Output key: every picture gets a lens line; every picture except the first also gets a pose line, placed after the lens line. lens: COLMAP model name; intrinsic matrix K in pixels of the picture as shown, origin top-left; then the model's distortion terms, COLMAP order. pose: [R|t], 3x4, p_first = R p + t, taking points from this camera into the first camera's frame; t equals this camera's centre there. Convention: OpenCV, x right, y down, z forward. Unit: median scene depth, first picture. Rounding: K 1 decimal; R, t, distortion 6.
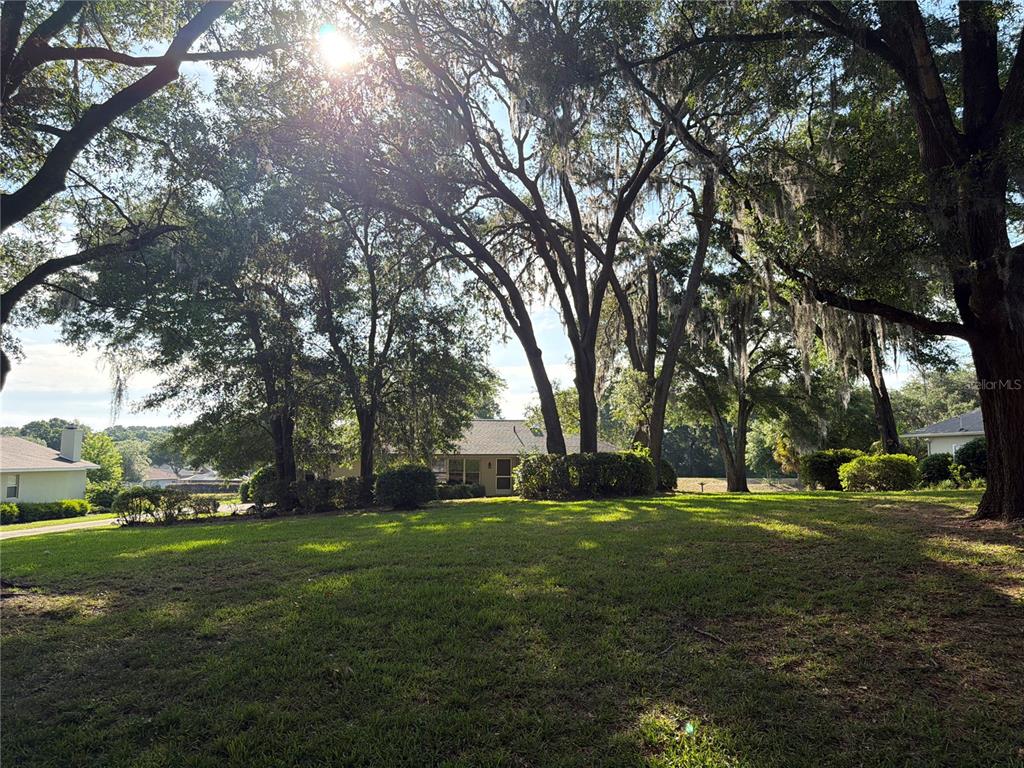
lens RADIAL K [[728.5, 0, 511.9], [0, 728.5, 388.2], [0, 0, 1]] dist [-0.001986, -0.000950]
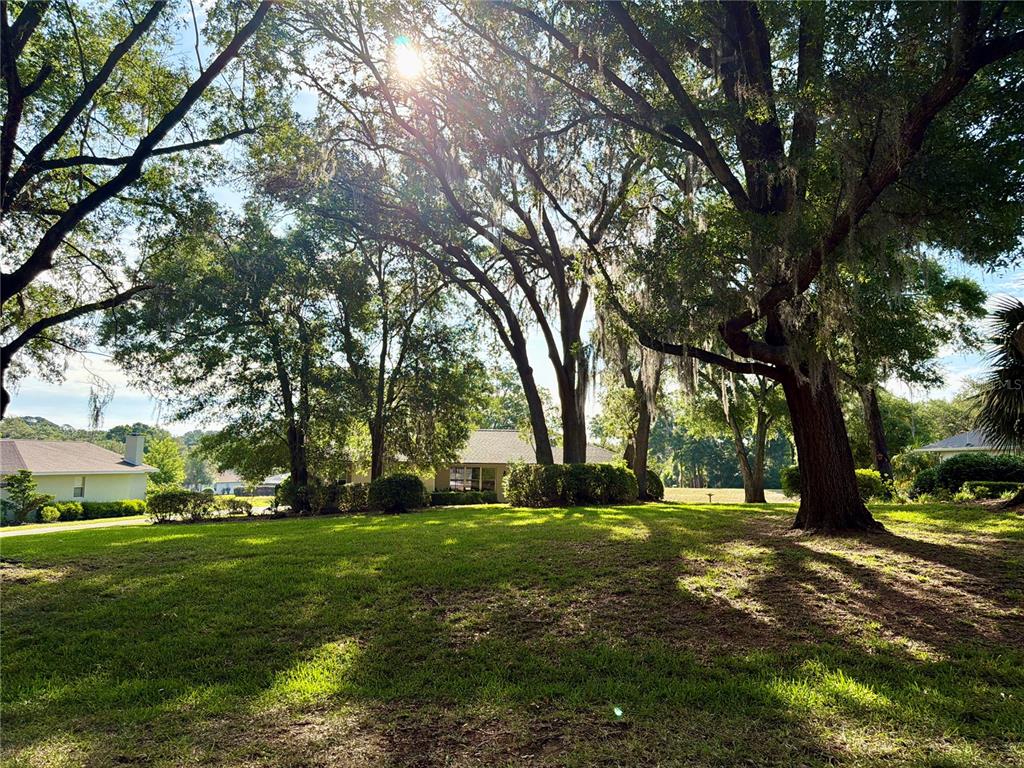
lens RADIAL K [[729.8, 0, 512.0], [0, 729.8, 384.0], [0, 0, 1]] dist [0.005386, -0.001907]
pose [[0.995611, 0.001885, -0.093574, 0.109917], [-0.003253, 0.999890, -0.014472, -0.012694], [0.093537, 0.014713, 0.995507, -0.079954]]
